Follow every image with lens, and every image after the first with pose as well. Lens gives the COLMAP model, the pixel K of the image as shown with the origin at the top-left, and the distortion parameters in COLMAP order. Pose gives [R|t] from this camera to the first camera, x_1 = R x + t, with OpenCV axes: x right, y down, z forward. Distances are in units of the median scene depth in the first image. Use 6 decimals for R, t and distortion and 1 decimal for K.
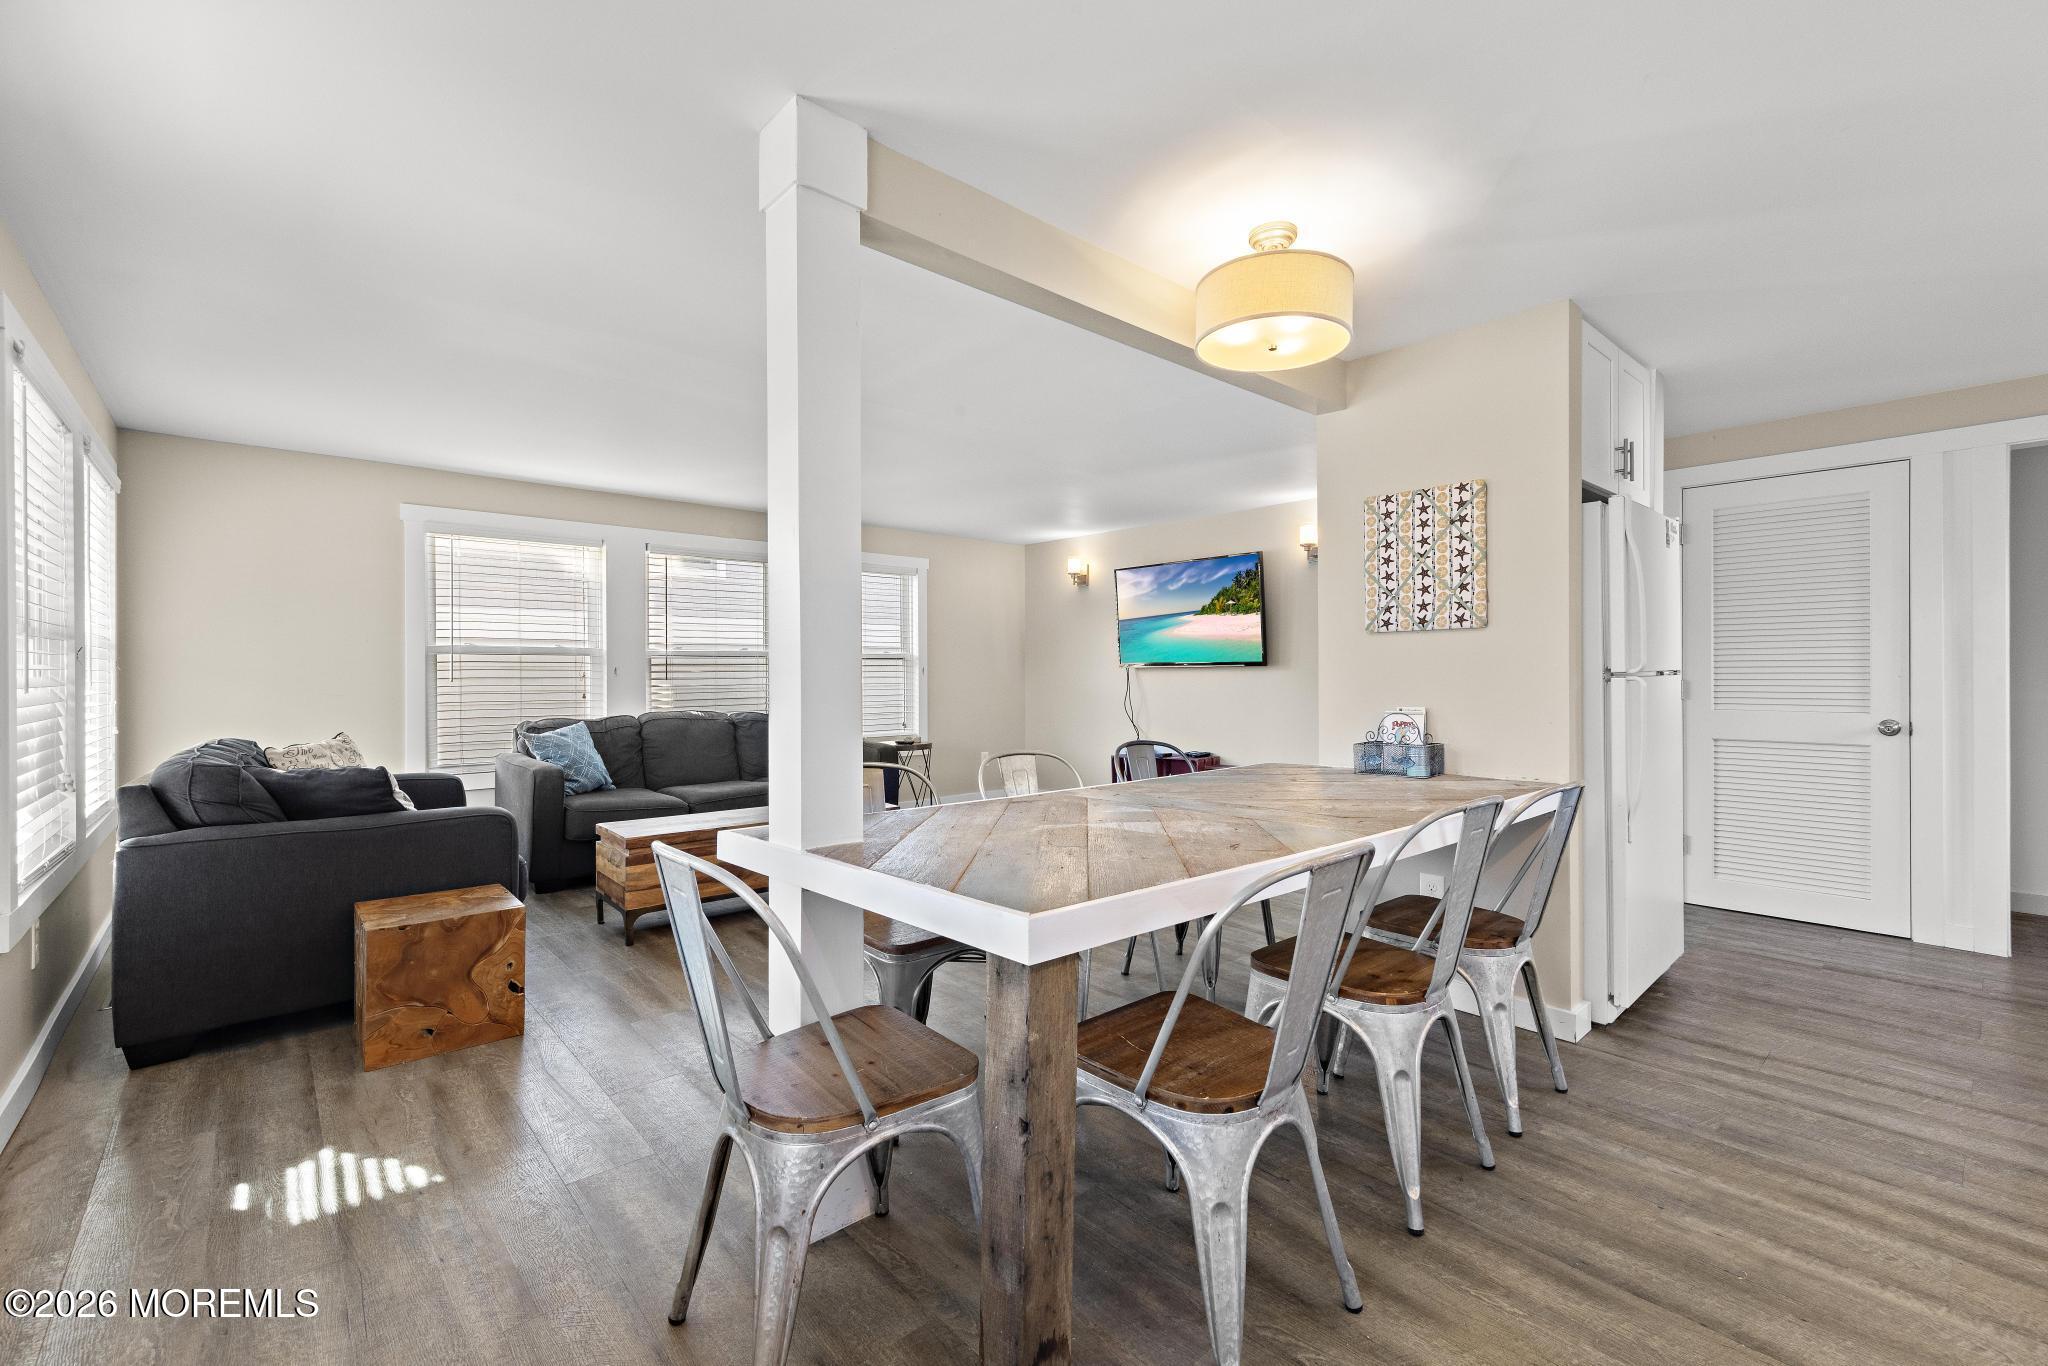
lens RADIAL K [[867.8, 0, 1030.3], [0, 867.8, 678.4], [0, 0, 1]] dist [0.003201, -0.001259]
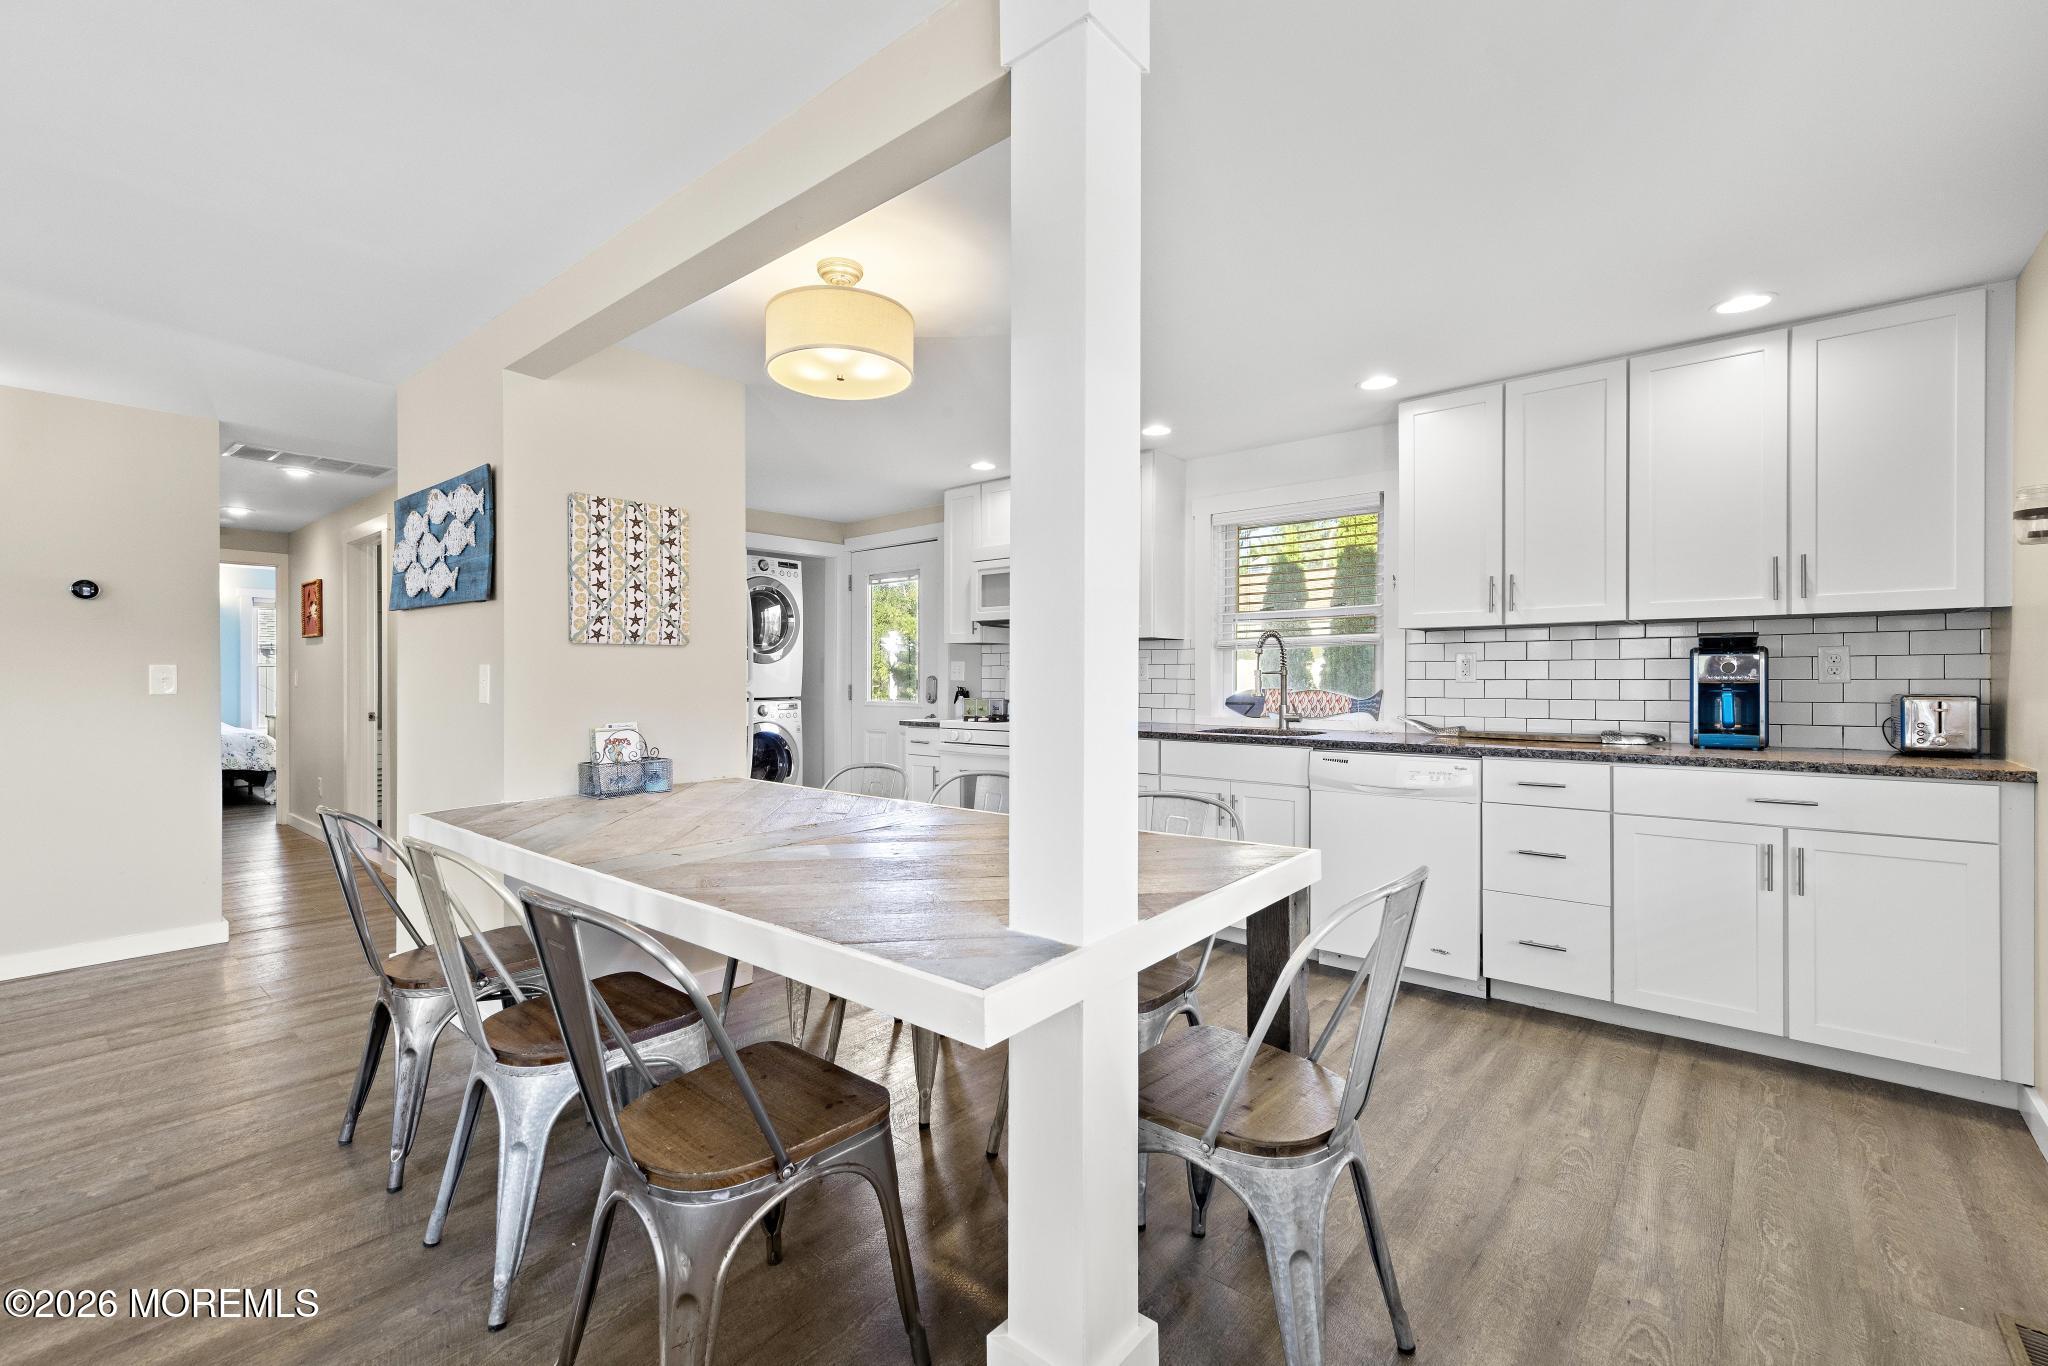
lens RADIAL K [[867.8, 0, 1024.2], [0, 867.8, 684.4], [0, 0, 1]] dist [0.003201, -0.001259]
pose [[-0.153243, -0.007895, 0.988157, -0.593636], [0.004058, 0.999955, 0.008618, -0.016783], [-0.988180, 0.005331, -0.153204, 0.714477]]
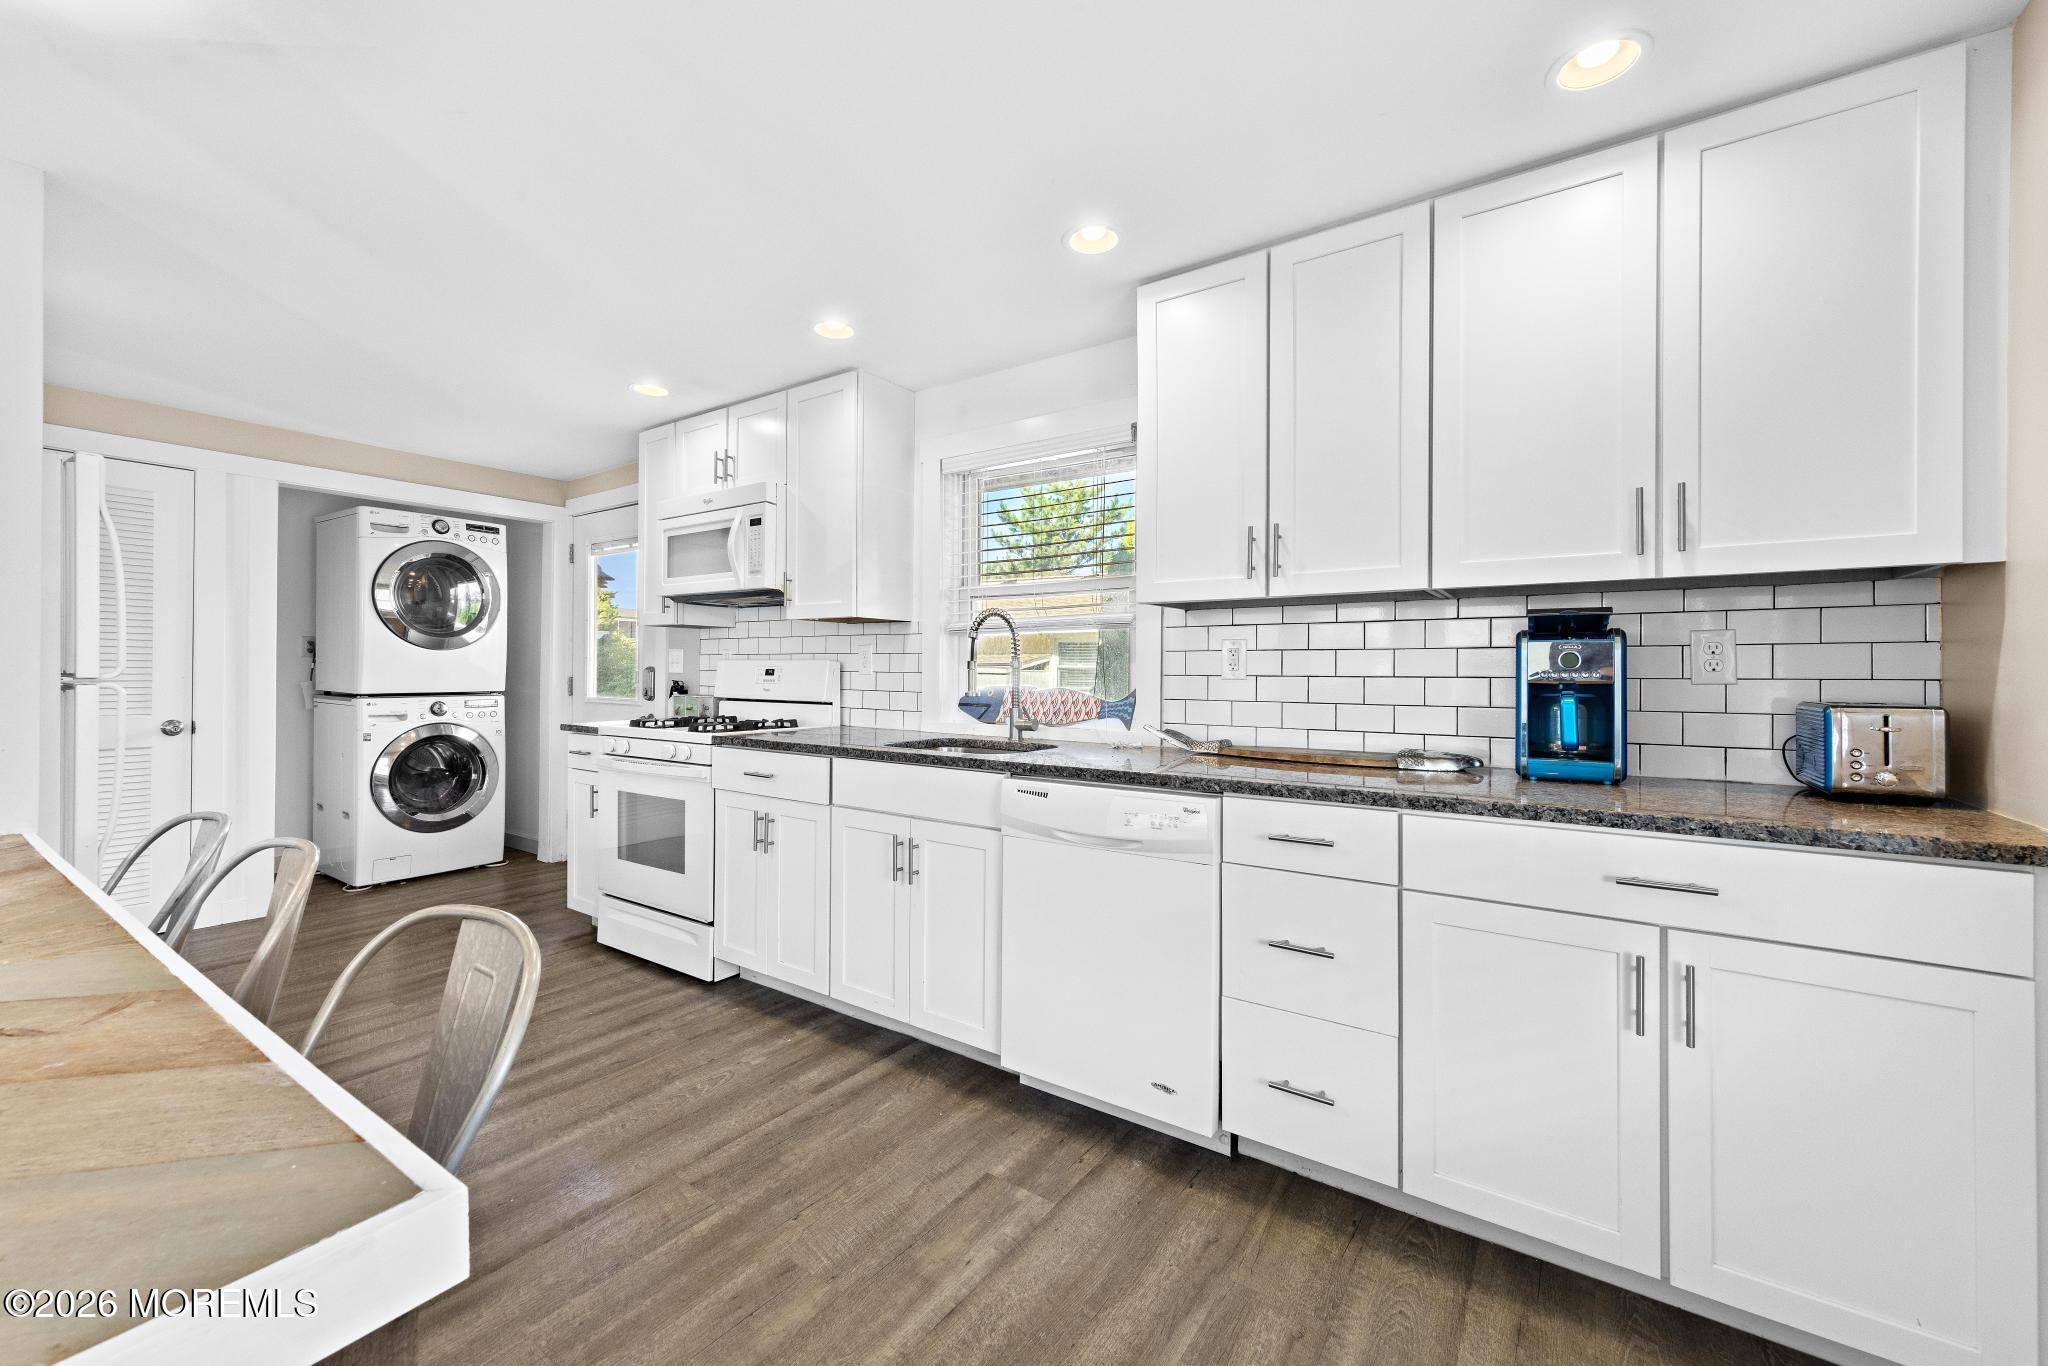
lens RADIAL K [[801.7, 0, 1030.2], [0, 801.7, 671.5], [0, 0, 1]] dist [0.002862, 0.000065]
pose [[-0.256333, -0.001980, 0.966587, -0.217565], [-0.002534, 0.999996, 0.001377, -0.015289], [-0.966585, -0.002096, -0.256337, 0.317510]]
